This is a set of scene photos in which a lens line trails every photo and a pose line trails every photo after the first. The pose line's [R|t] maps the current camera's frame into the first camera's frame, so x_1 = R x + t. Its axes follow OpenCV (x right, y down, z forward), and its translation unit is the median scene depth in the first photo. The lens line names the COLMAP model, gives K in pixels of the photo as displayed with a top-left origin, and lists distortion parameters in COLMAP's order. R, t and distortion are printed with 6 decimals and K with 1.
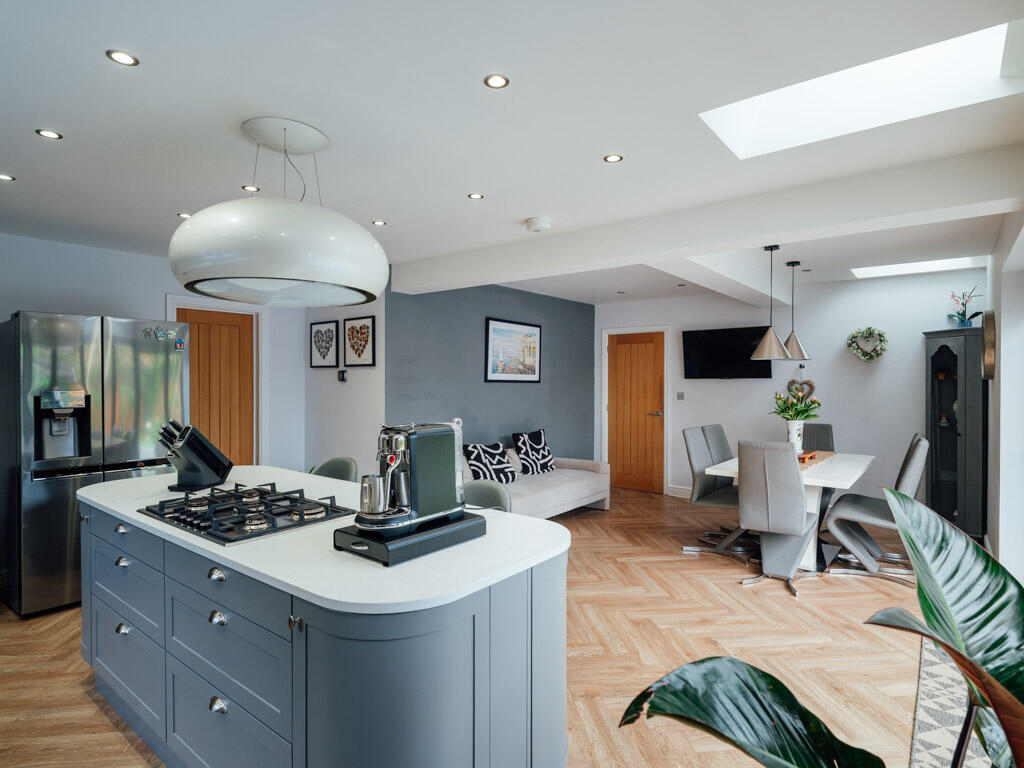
lens RADIAL K [[548.9, 0, 507.9], [0, 548.9, 383.4], [0, 0, 1]] dist [0.004994, -0.002234]
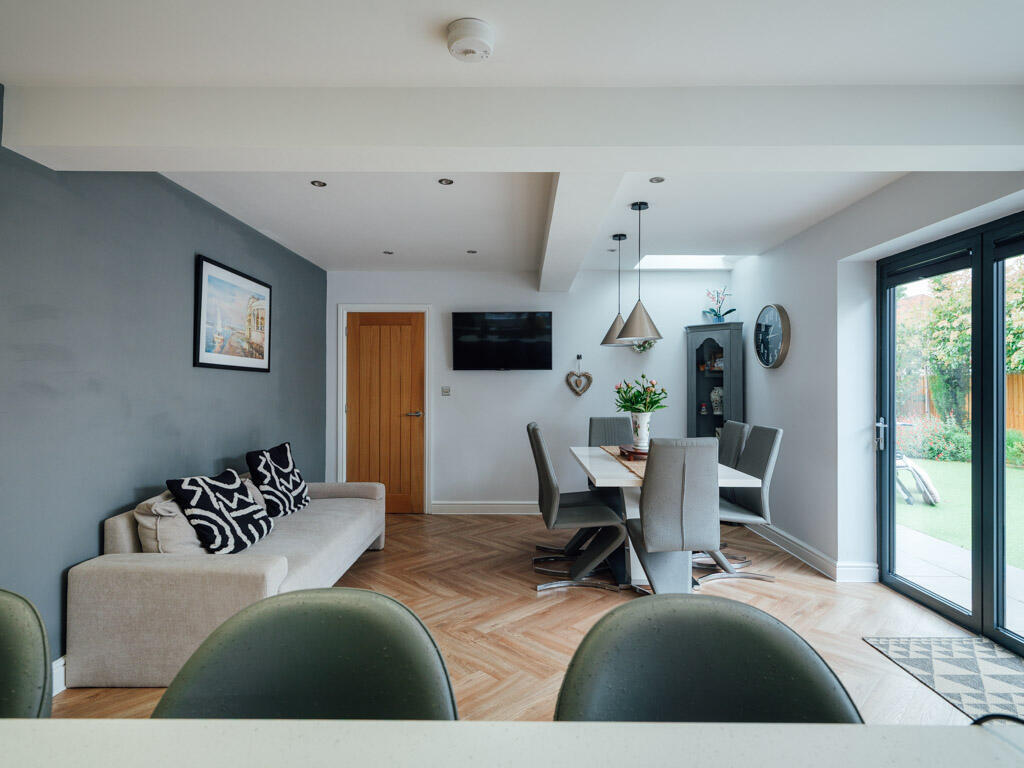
lens RADIAL K [[548.9, 0, 507.9], [0, 548.9, 383.4], [0, 0, 1]] dist [0.004994, -0.002234]
pose [[0.783180, 0.002896, 0.621789, -0.143633], [0.003473, 0.999953, -0.009031, 0.021676], [-0.621786, 0.009232, 0.783133, 0.347939]]
